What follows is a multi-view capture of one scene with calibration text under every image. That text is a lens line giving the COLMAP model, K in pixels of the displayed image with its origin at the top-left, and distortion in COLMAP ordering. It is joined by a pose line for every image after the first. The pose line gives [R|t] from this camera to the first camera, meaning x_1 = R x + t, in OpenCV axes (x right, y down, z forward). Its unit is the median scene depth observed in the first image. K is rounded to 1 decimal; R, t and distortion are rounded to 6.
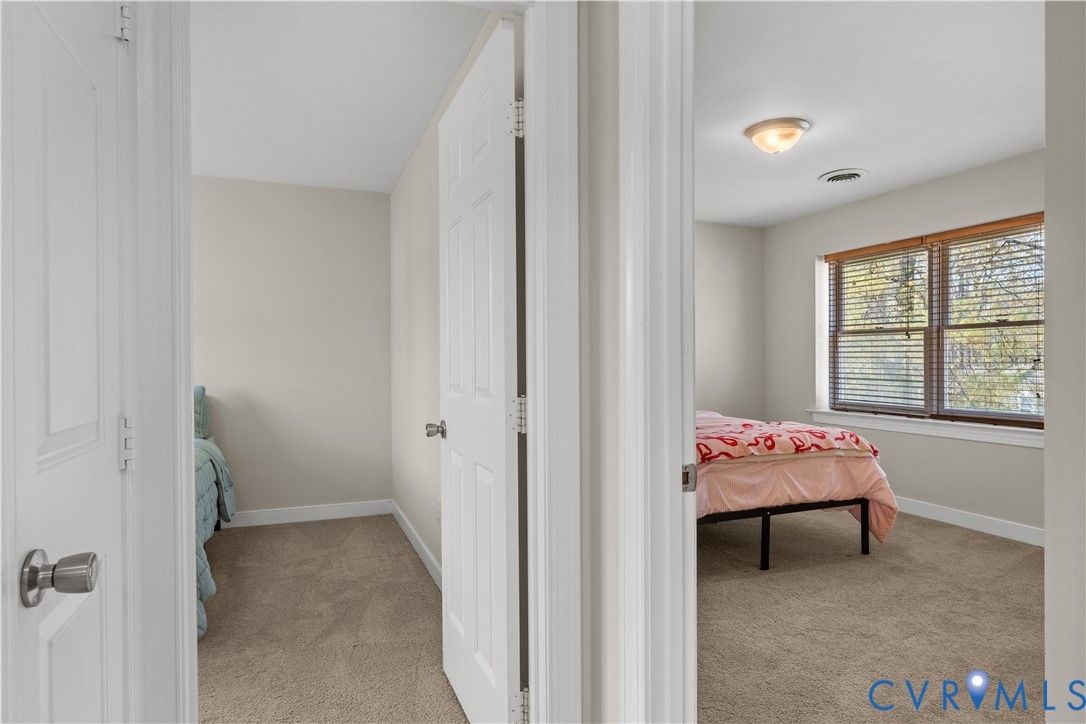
lens RADIAL K [[607.7, 0, 543.0], [0, 607.7, 362.0], [0, 0, 1]] dist [0.004396, -0.000296]
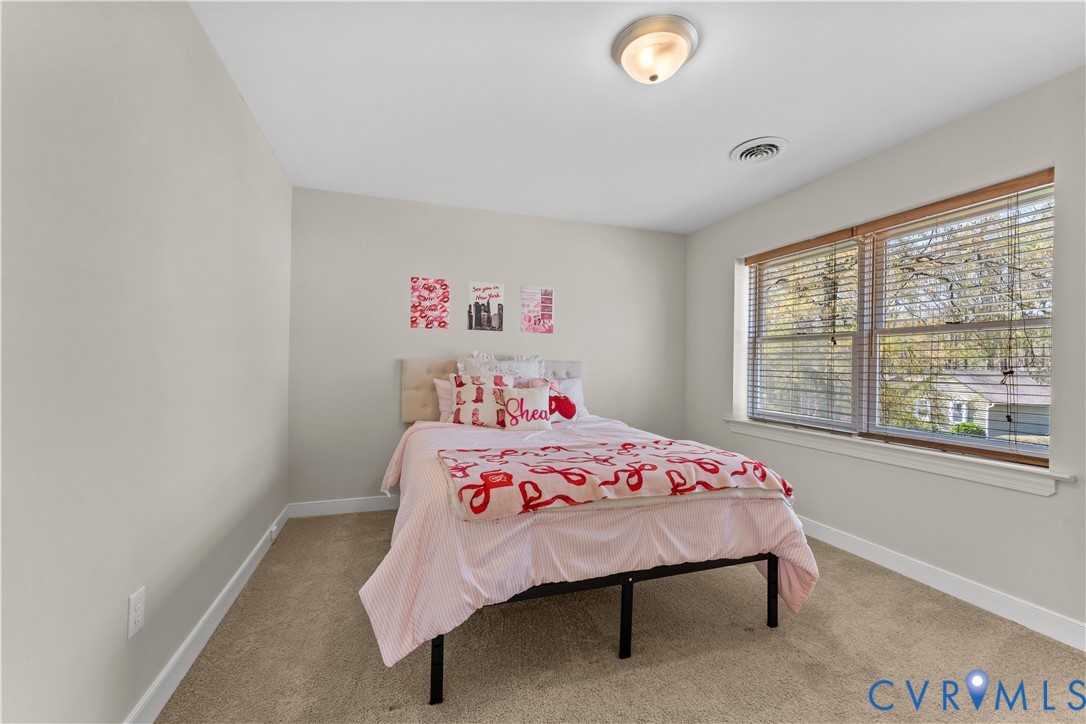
lens RADIAL K [[440.5, 0, 534.2], [0, 440.5, 361.9], [0, 0, 1]] dist [0.001719, 0.000256]
pose [[0.998527, 0.020124, -0.050391, 0.261012], [-0.020500, 0.999766, -0.006939, -0.000040], [0.050239, 0.007962, 0.998705, 0.446435]]
